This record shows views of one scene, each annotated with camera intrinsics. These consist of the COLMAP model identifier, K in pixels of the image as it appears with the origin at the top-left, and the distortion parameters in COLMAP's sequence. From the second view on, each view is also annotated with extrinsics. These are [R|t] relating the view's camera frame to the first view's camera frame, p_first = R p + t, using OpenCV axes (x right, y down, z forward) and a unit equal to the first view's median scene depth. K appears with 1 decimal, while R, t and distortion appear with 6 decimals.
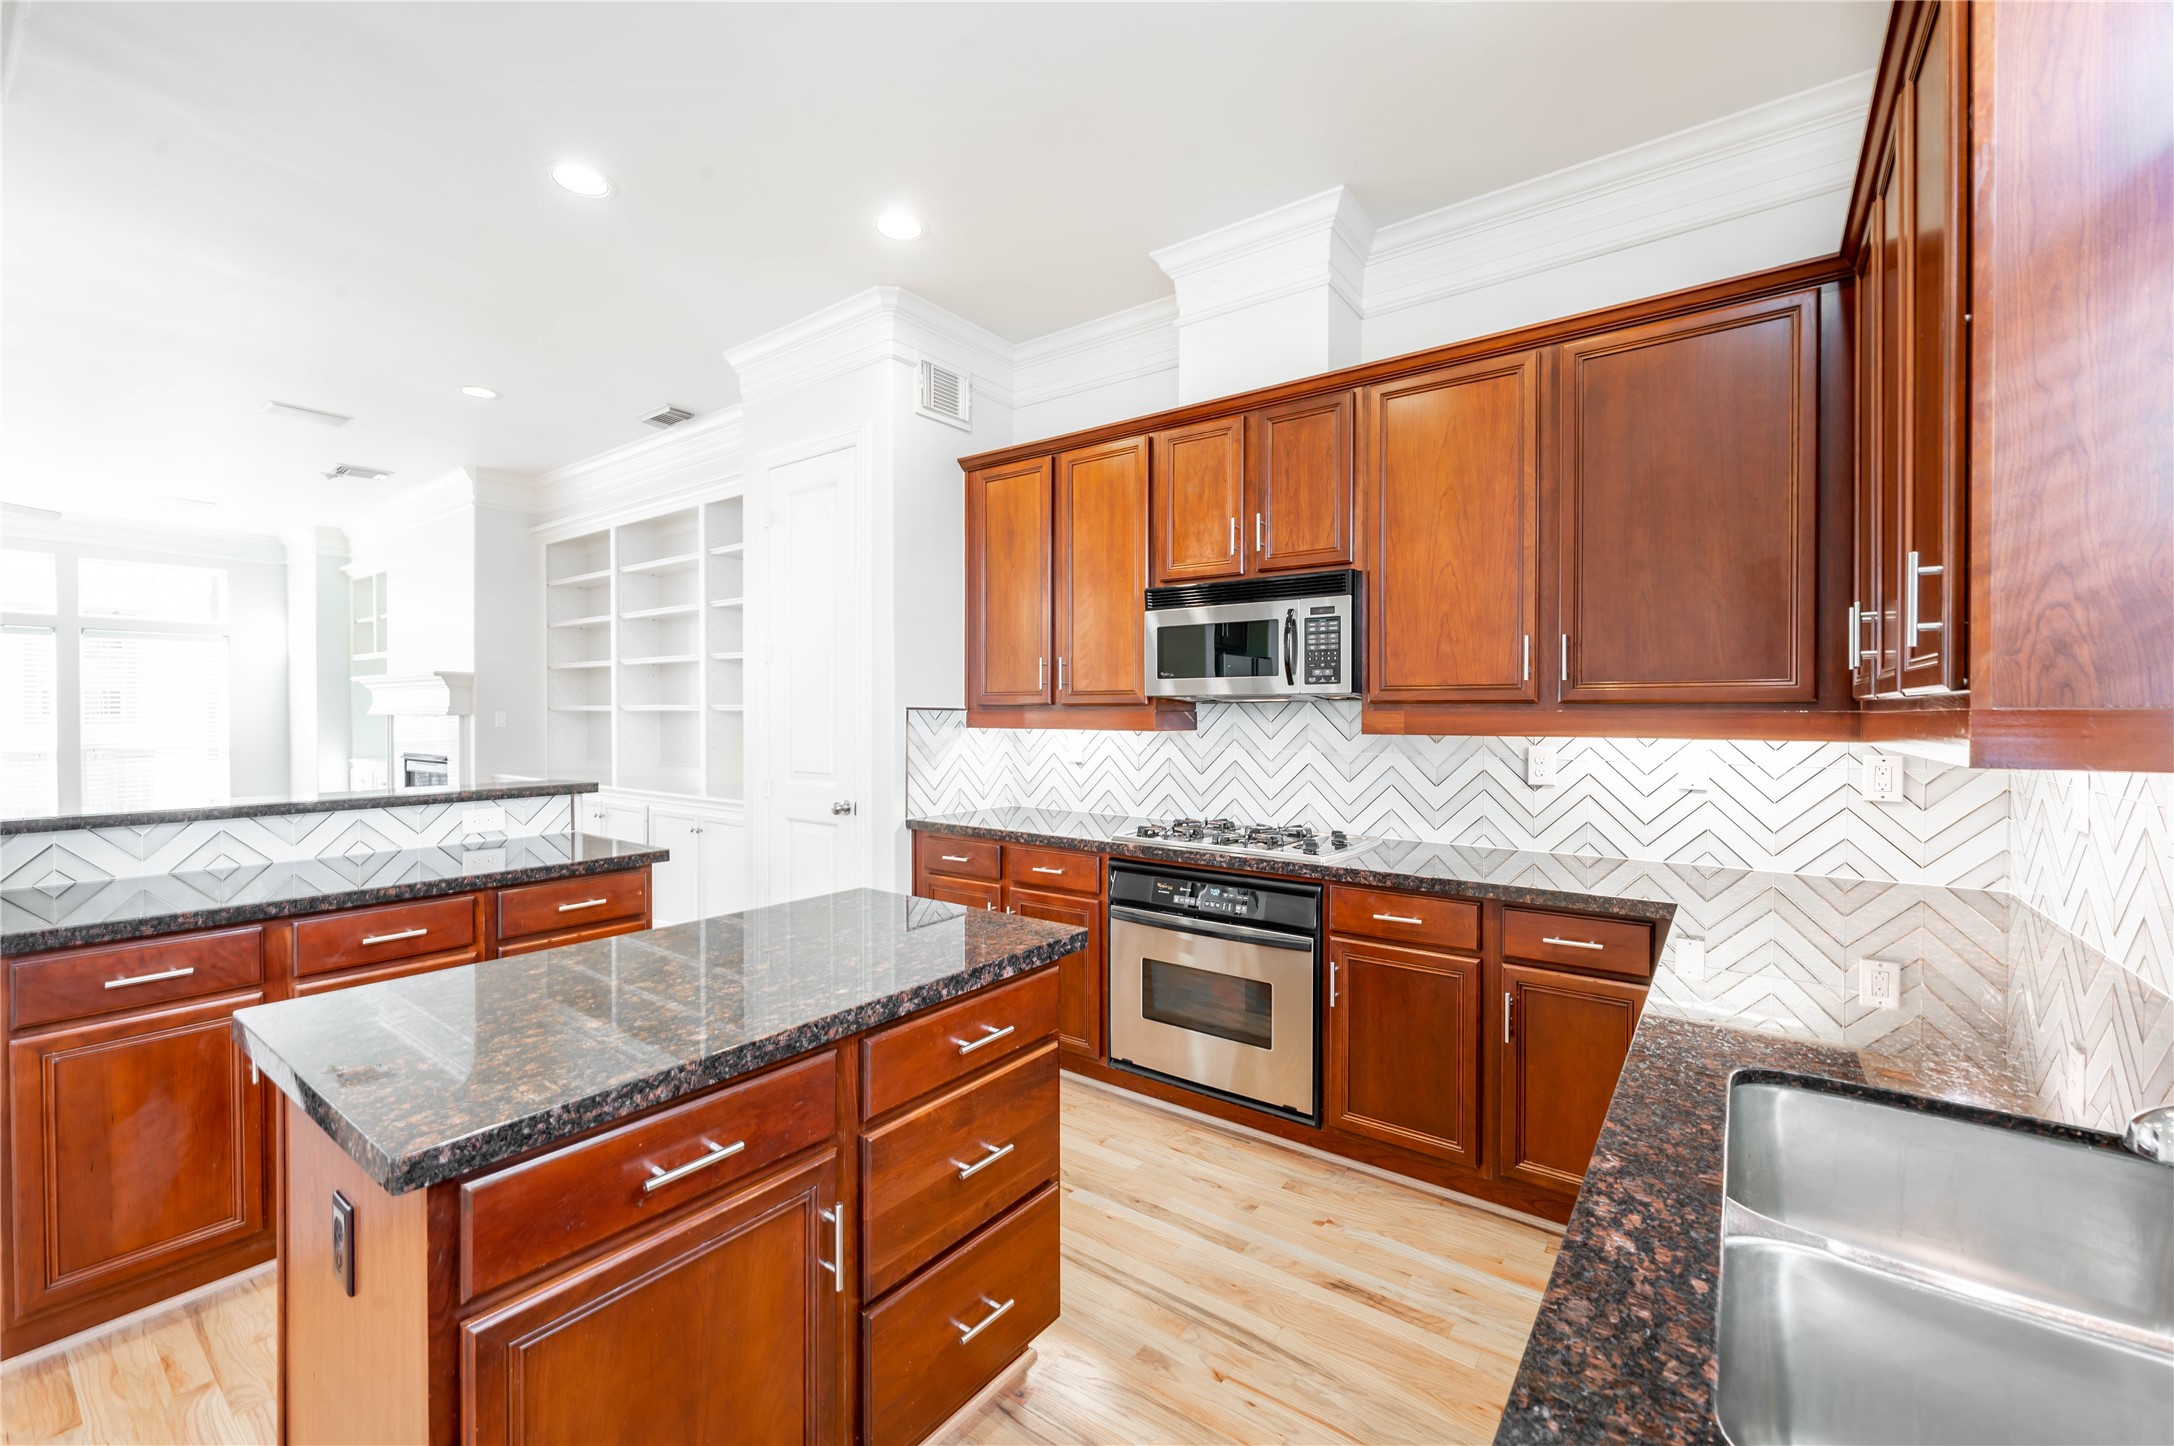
lens RADIAL K [[881.1, 0, 1101.3], [0, 881.1, 729.8], [0, 0, 1]] dist [0.000316, 0.000277]
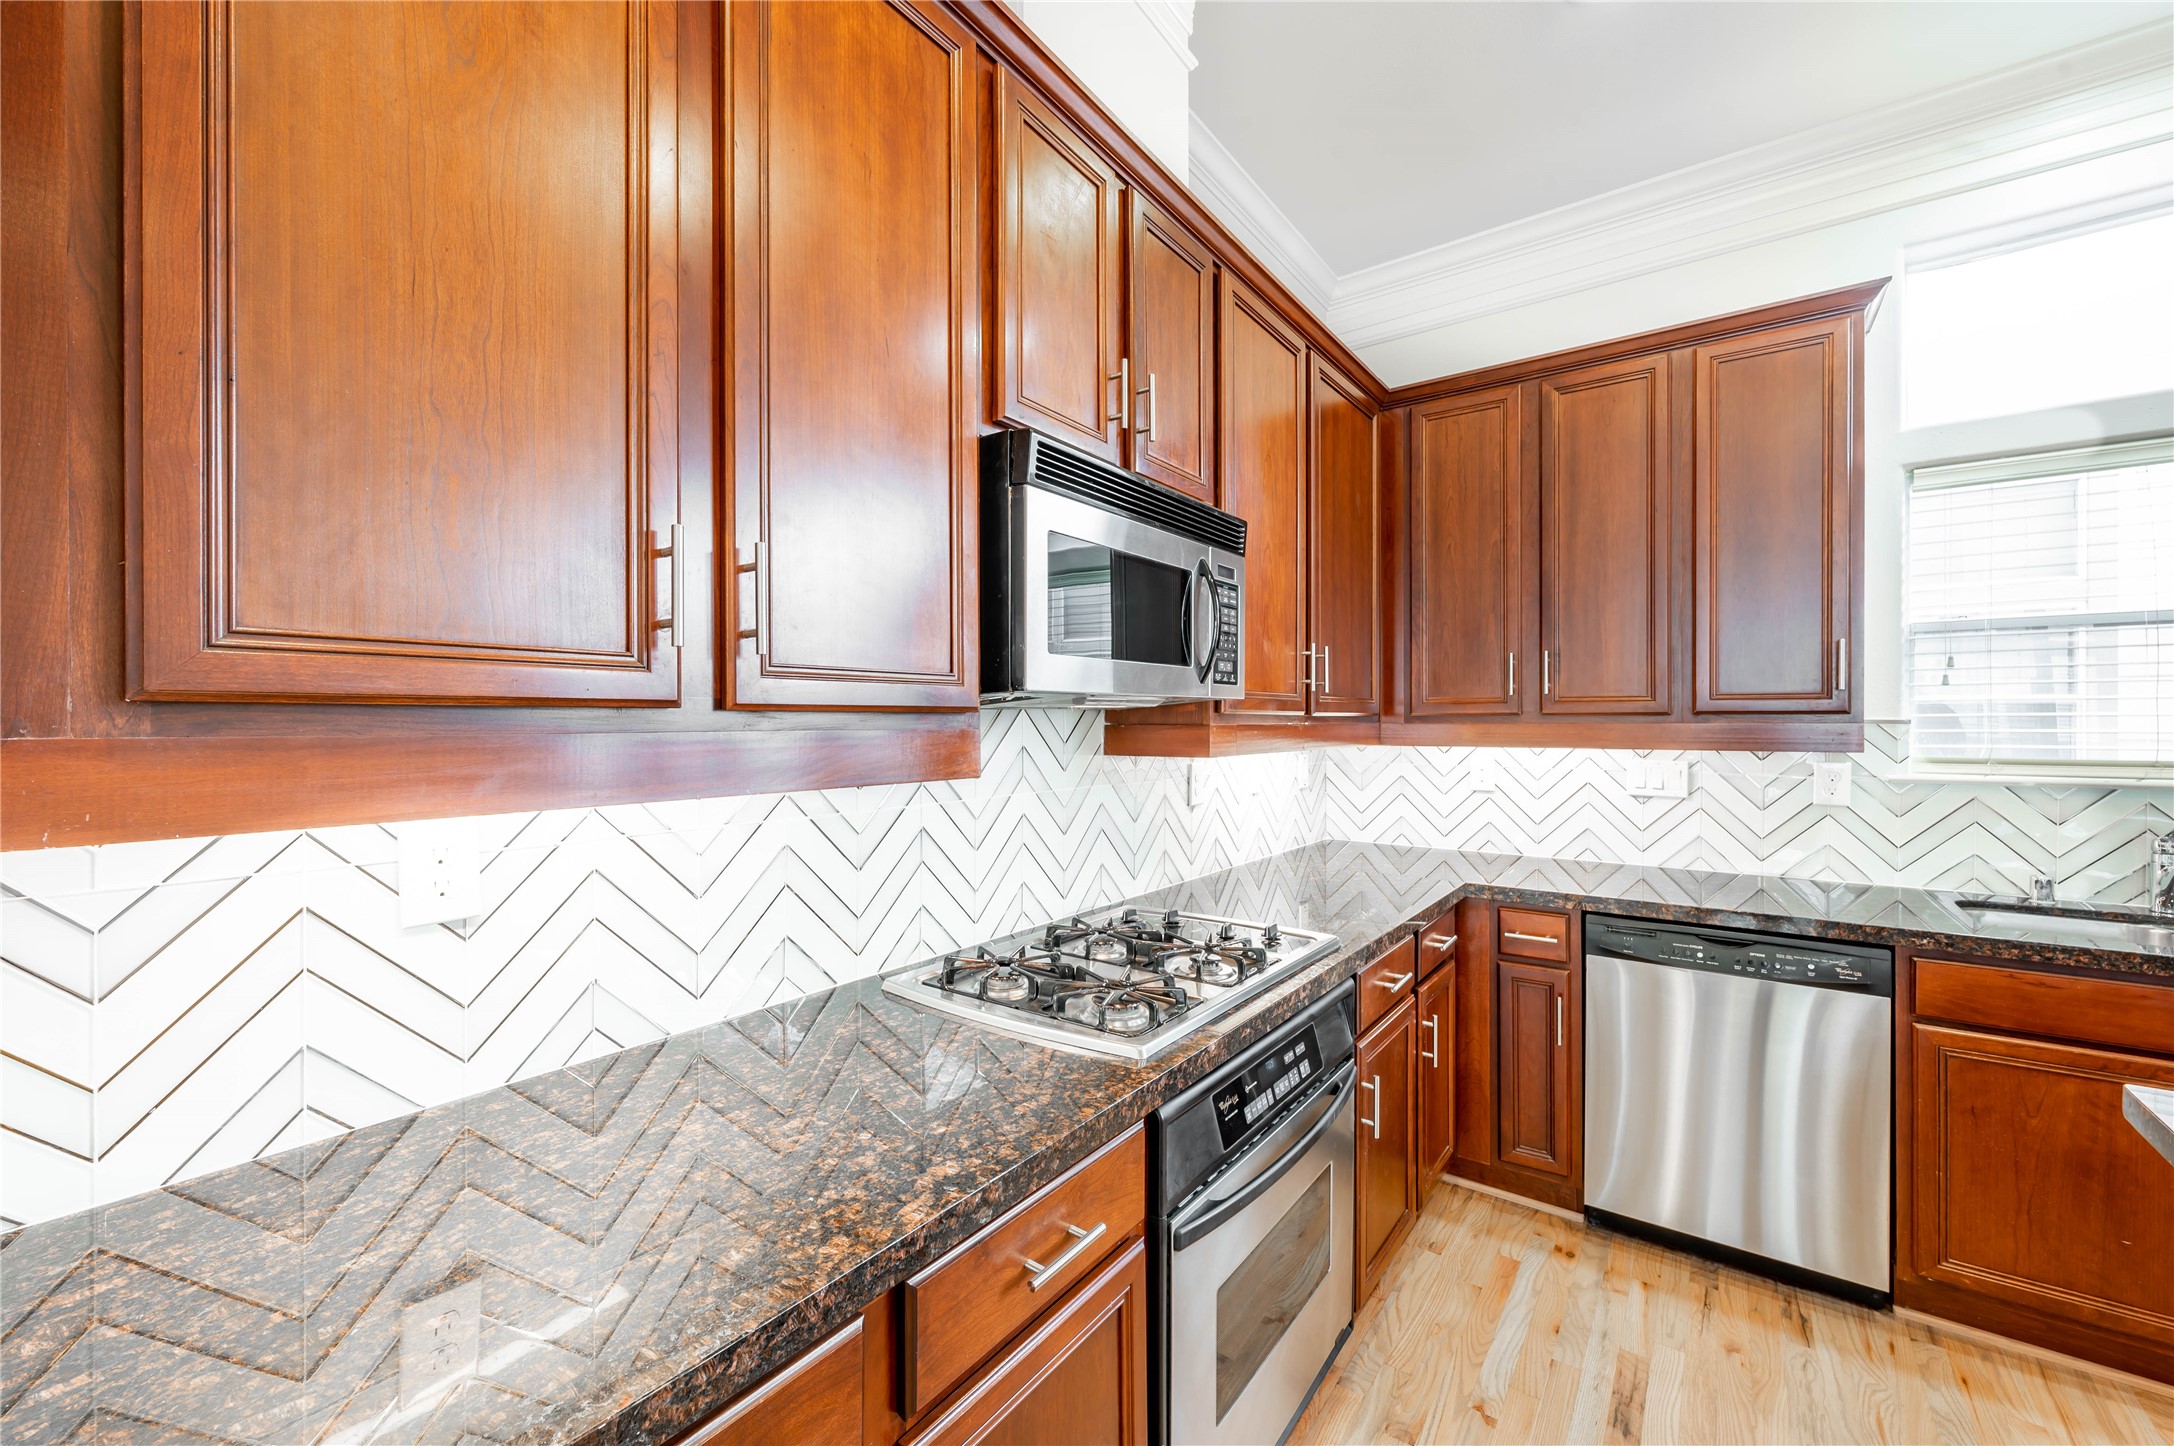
lens RADIAL K [[881.1, 0, 1083.1], [0, 881.1, 722.5], [0, 0, 1]] dist [0.000316, 0.000277]
pose [[0.007734, -0.006003, 0.999952, -0.378146], [0.017915, 0.999822, 0.005864, -0.027891], [-0.999810, 0.017869, 0.007841, 1.019310]]
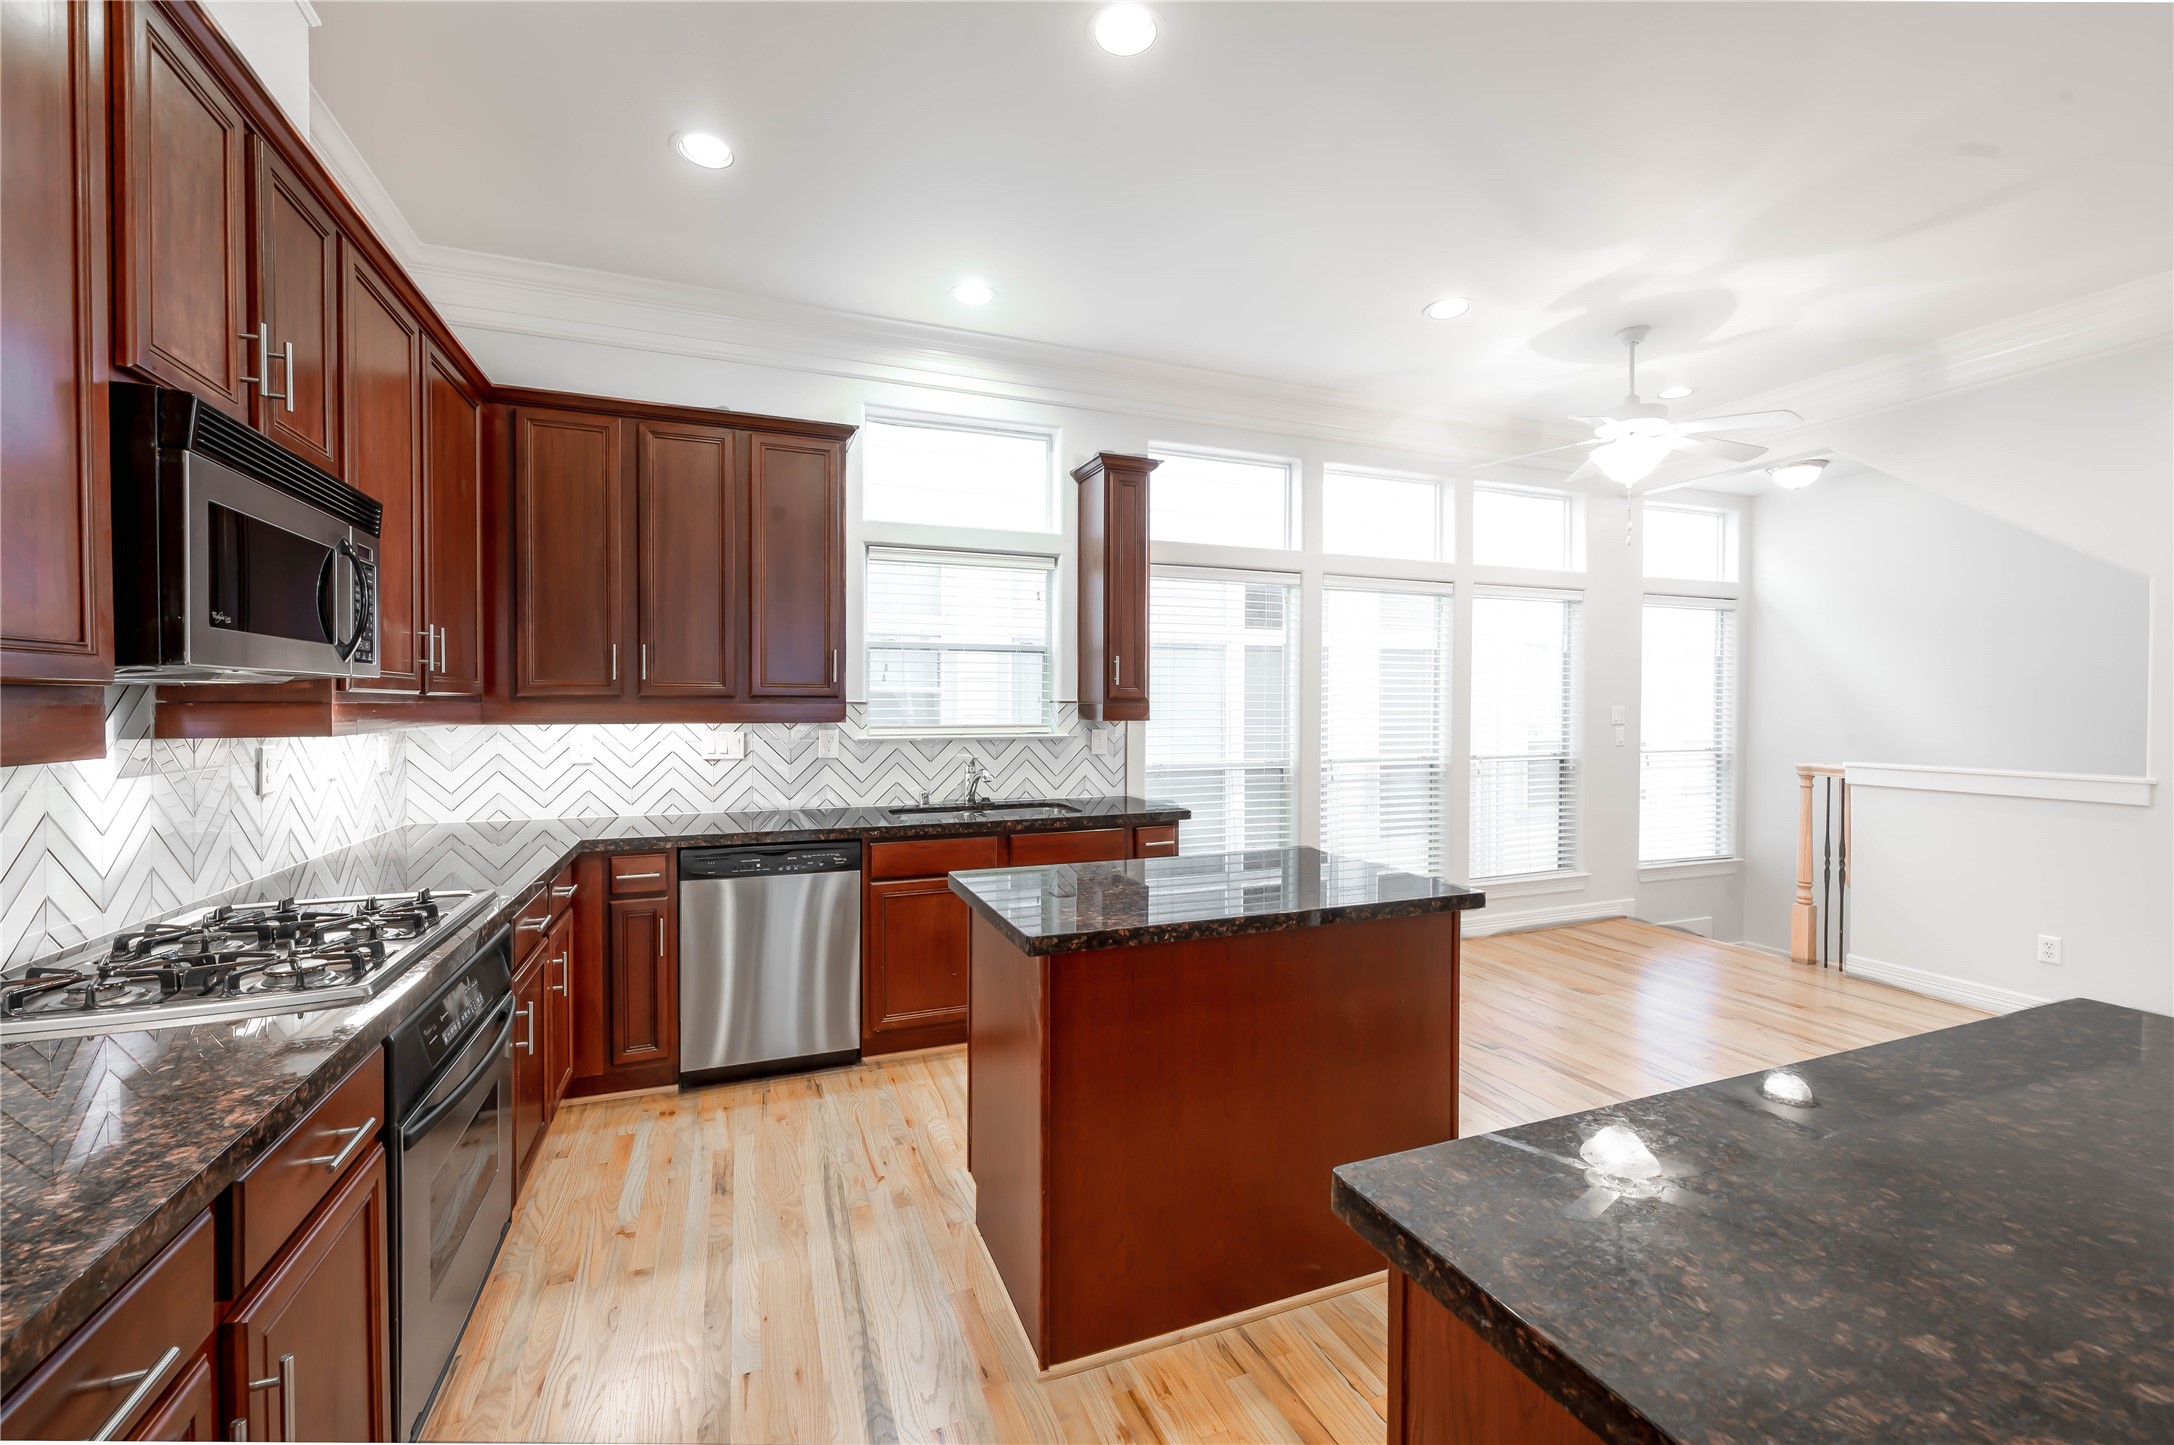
lens RADIAL K [[881.1, 0, 1102.9], [0, 881.1, 713.6], [0, 0, 1]] dist [0.000316, 0.000277]
pose [[-0.848939, -0.011607, 0.528364, -0.537193], [0.003224, 0.999626, 0.027140, -0.028499], [-0.528481, 0.024744, -0.848584, 1.179152]]
